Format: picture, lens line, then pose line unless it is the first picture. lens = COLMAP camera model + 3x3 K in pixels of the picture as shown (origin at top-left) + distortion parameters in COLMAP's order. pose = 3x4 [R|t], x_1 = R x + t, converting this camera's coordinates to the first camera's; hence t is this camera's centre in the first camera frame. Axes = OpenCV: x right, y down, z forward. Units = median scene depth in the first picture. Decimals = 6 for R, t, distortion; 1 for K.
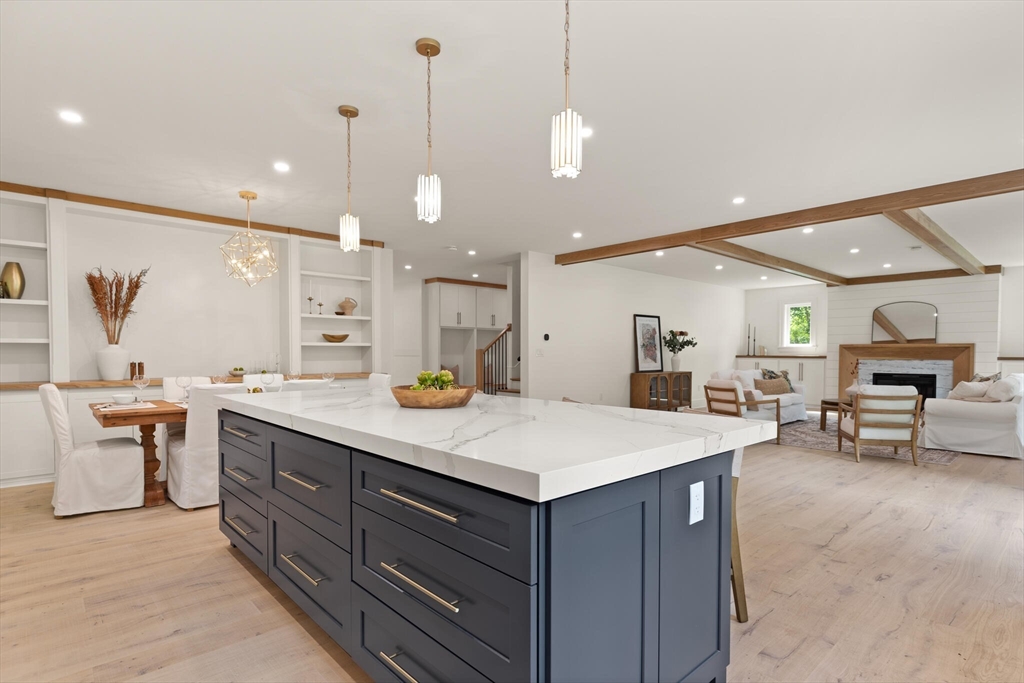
lens RADIAL K [[506.1, 0, 511.1], [0, 506.1, 364.2], [0, 0, 1]] dist [-0.013729, 0.000190]
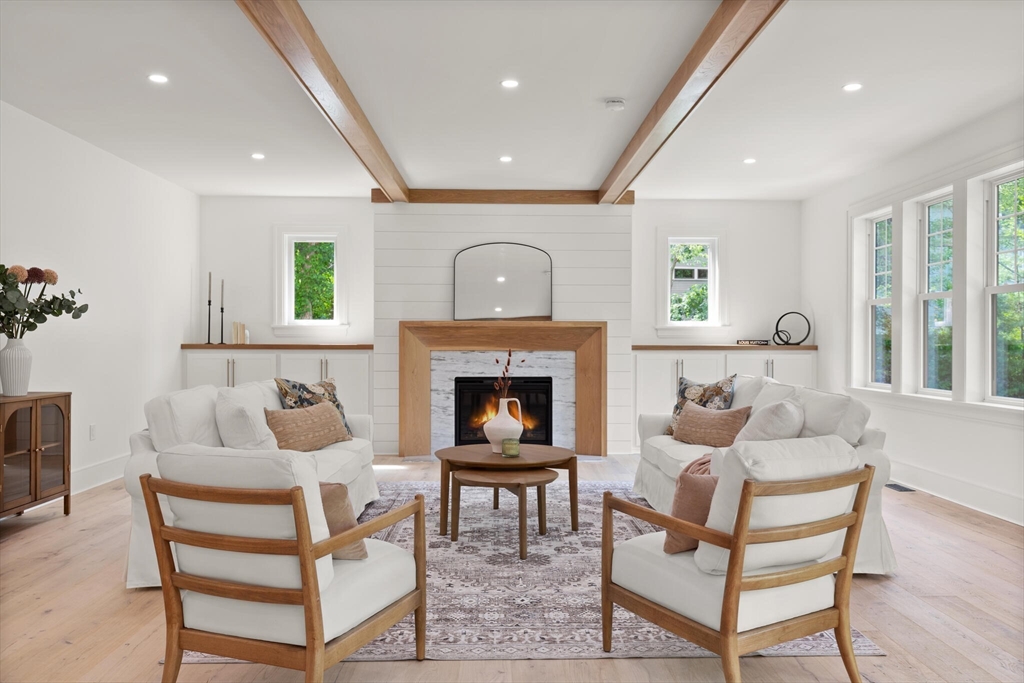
lens RADIAL K [[782.0, 0, 517.7], [0, 782.0, 344.3], [0, 0, 1]] dist [0.005574, 0.002016]
pose [[0.643845, -0.003043, 0.765150, 0.169603], [0.017000, 0.999802, -0.010329, -0.007912], [-0.764967, 0.019658, 0.643769, 0.492376]]
